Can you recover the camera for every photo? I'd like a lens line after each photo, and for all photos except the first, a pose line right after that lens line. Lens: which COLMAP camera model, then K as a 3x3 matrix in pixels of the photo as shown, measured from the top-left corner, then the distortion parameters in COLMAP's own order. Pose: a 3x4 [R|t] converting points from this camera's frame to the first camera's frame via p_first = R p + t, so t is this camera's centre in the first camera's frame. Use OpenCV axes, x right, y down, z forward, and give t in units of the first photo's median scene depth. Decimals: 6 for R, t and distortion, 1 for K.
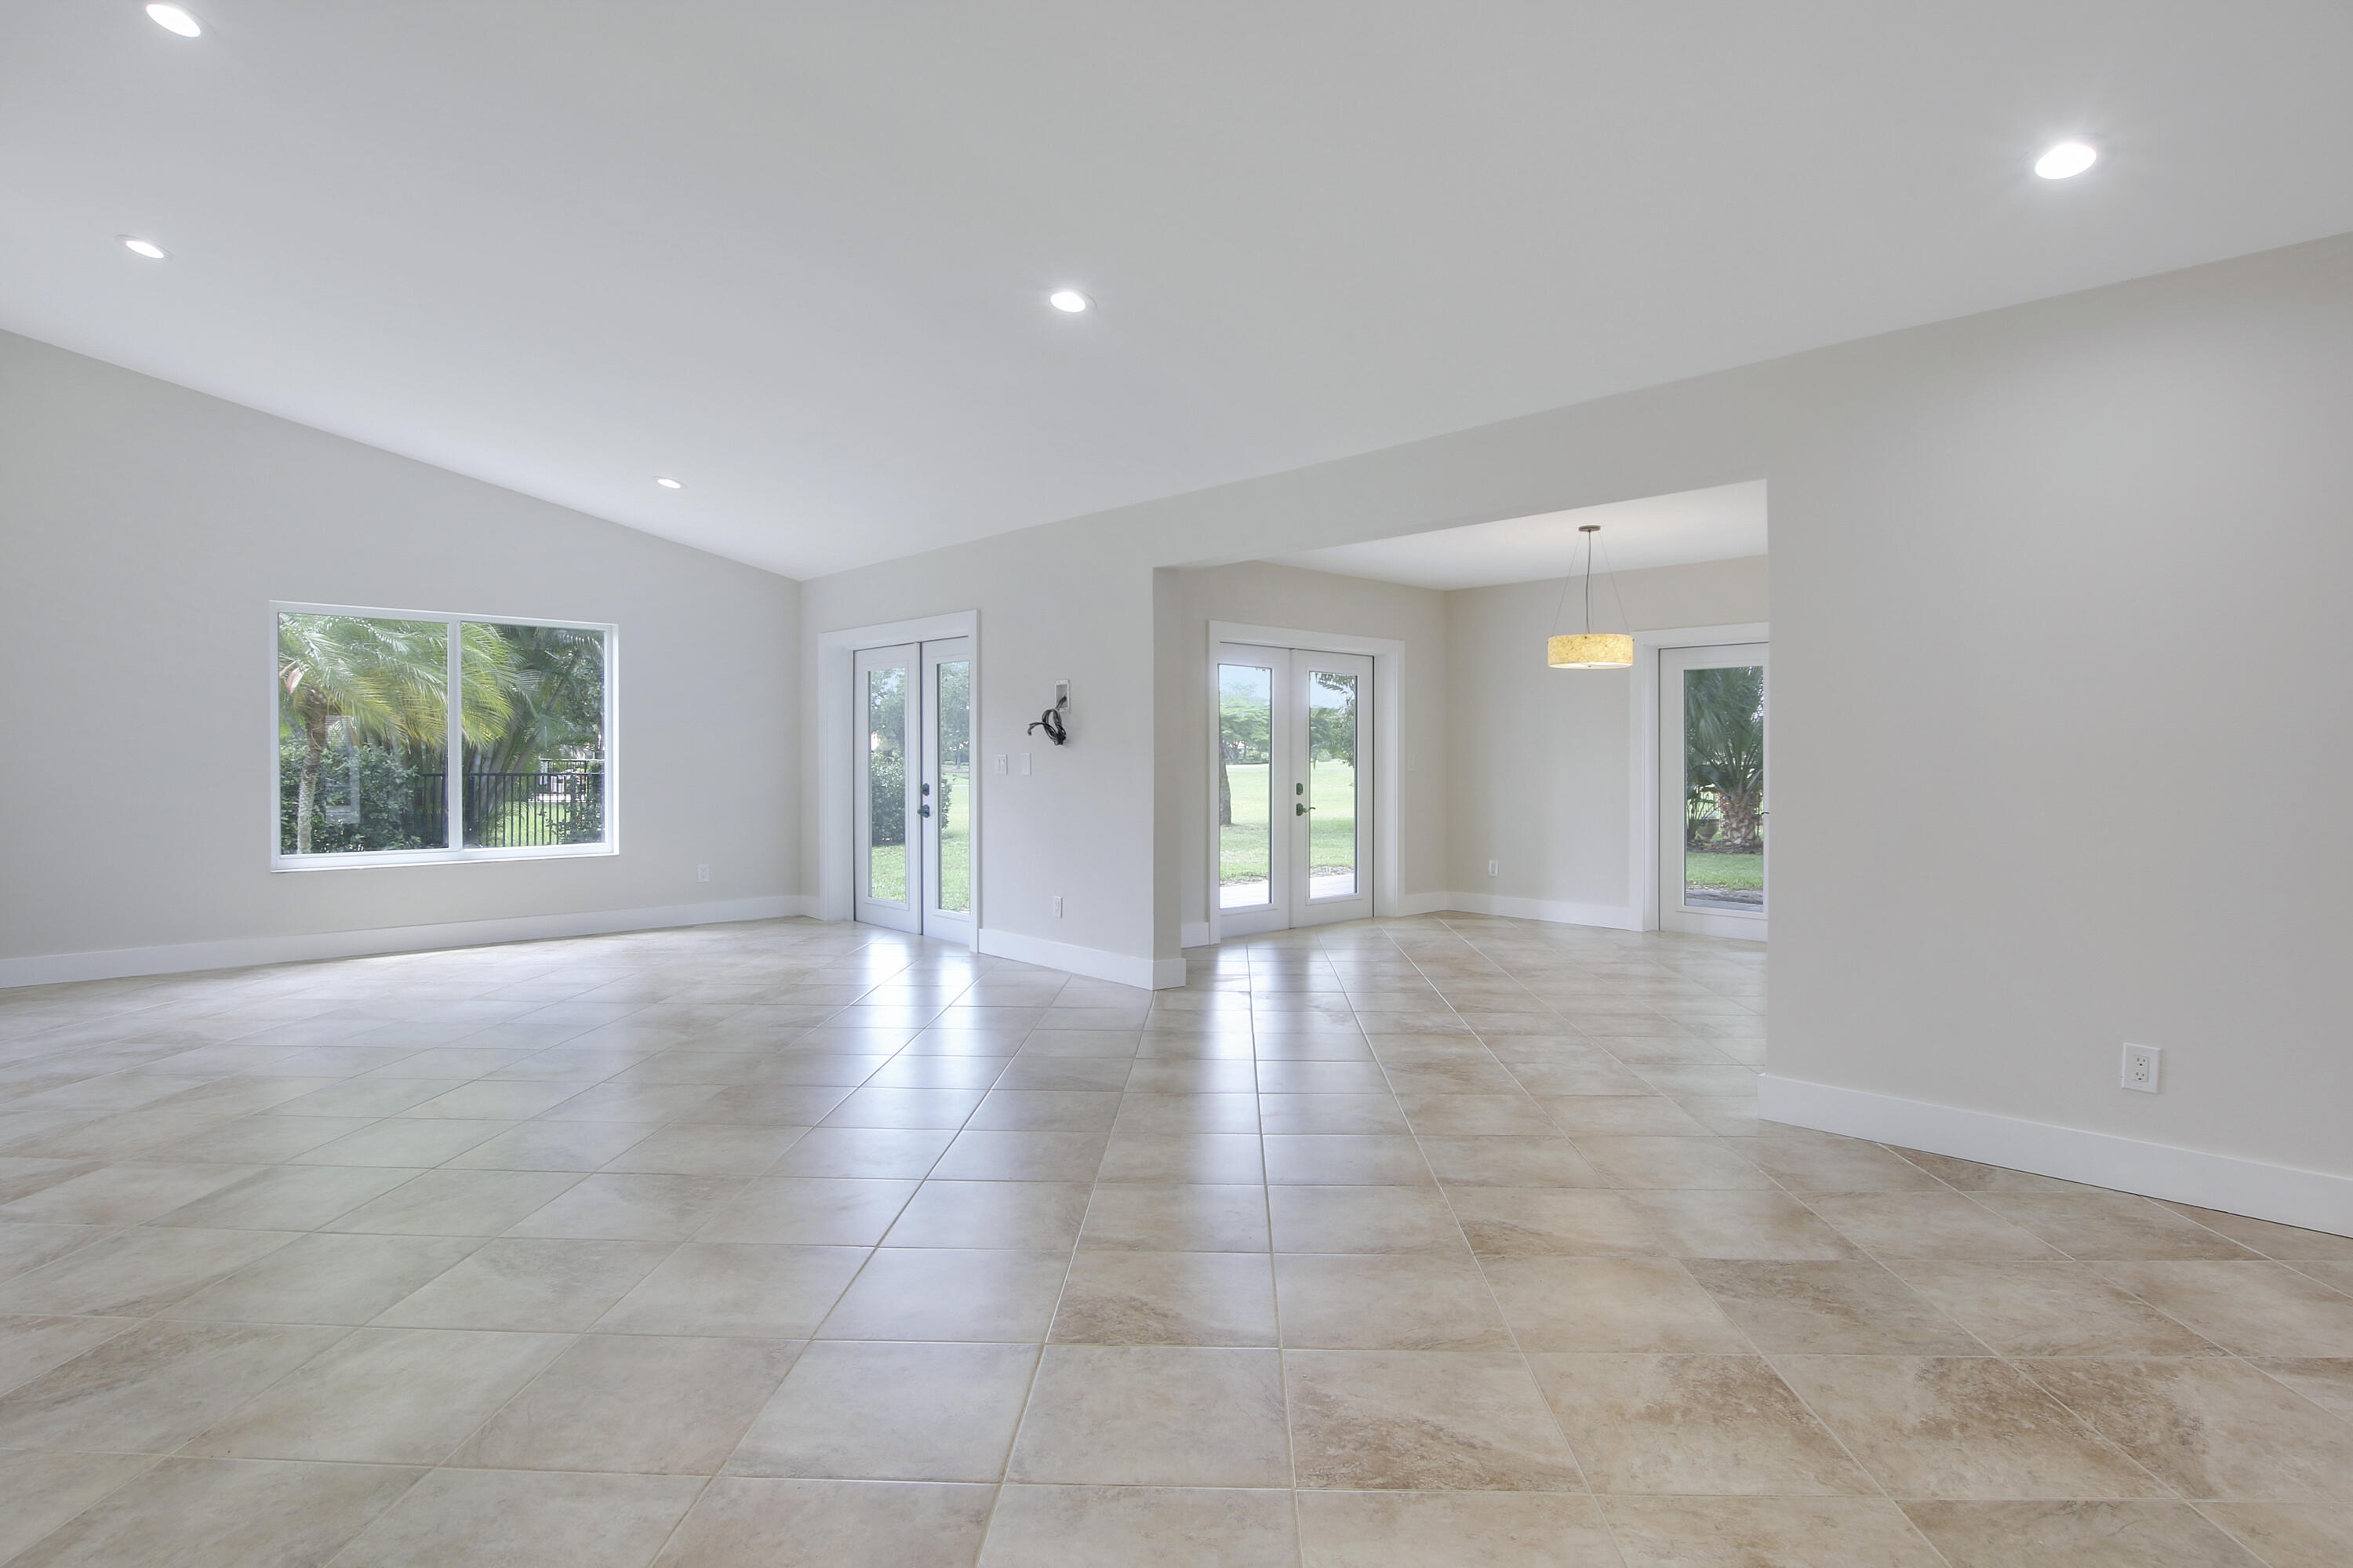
lens RADIAL K [[1220.8, 0, 1155.5], [0, 1220.8, 749.6], [0, 0, 1]] dist [-0.024176, 0.001536]
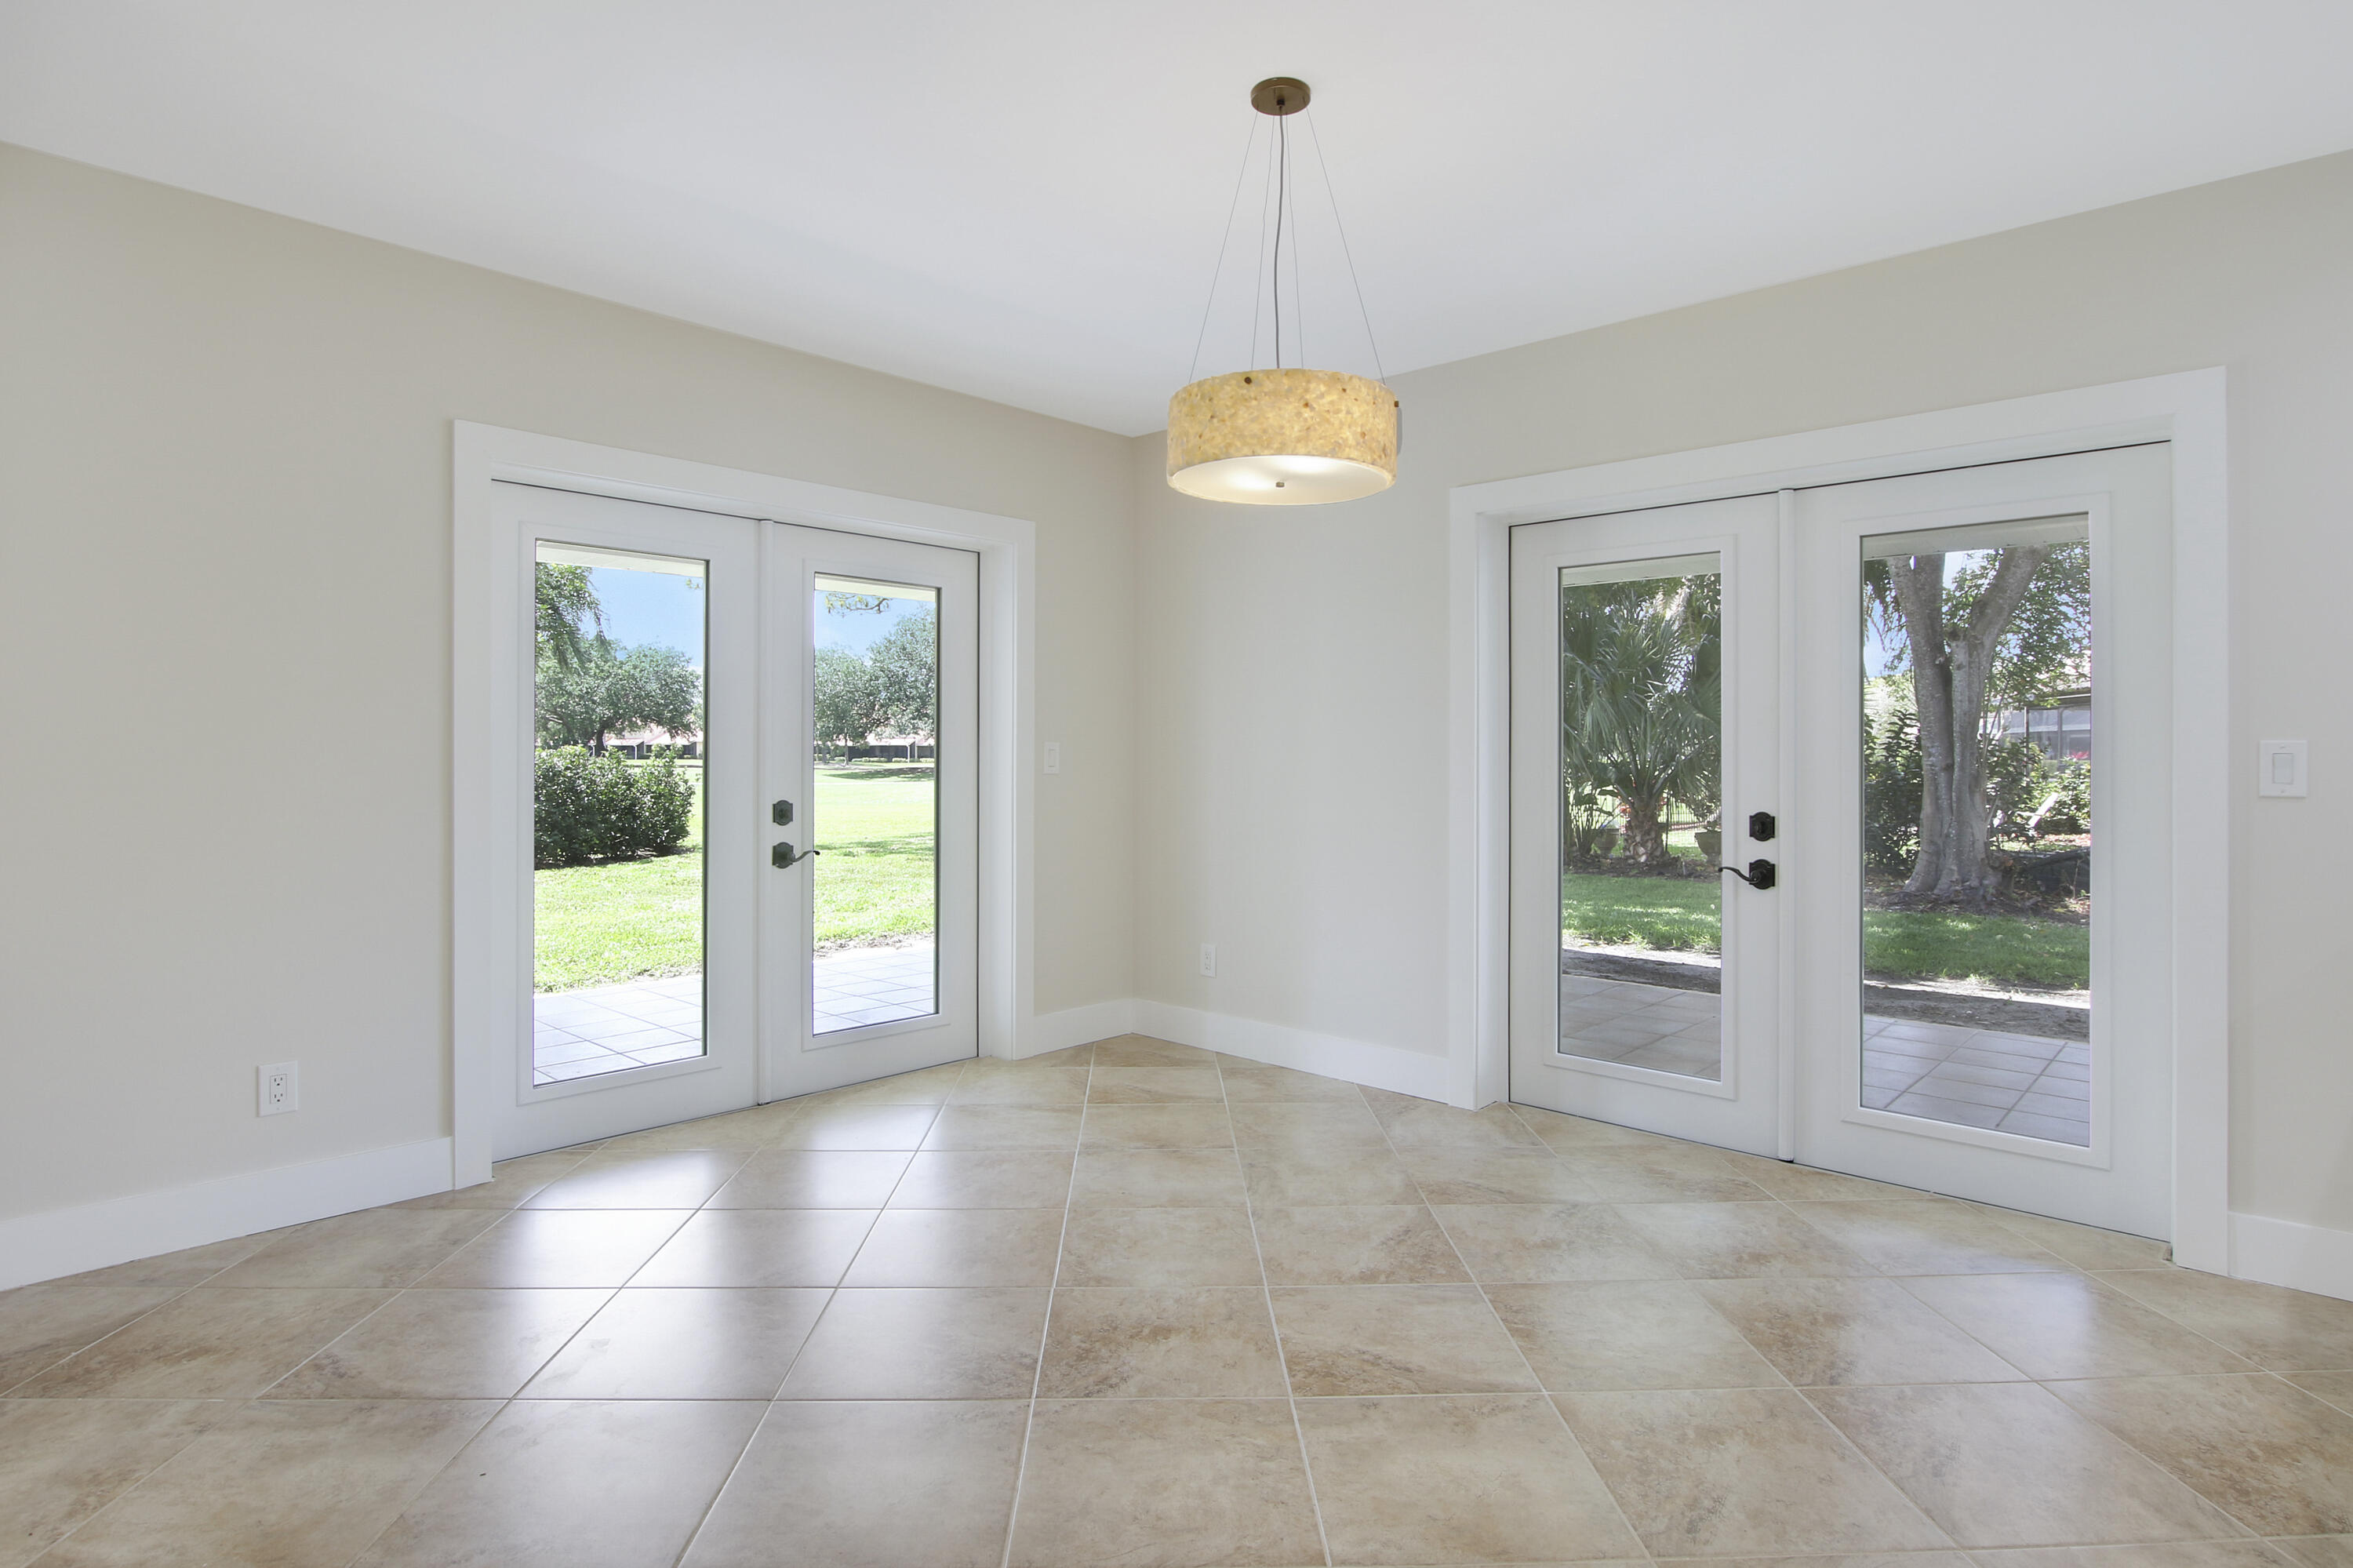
lens RADIAL K [[1220.8, 0, 1191.3], [0, 1220.8, 737.1], [0, 0, 1]] dist [-0.024176, 0.001536]
pose [[0.995147, 0.004438, 0.098301, 0.218893], [-0.003830, 0.999972, -0.006381, 0.004913], [-0.098327, 0.005973, 0.995136, 0.481235]]
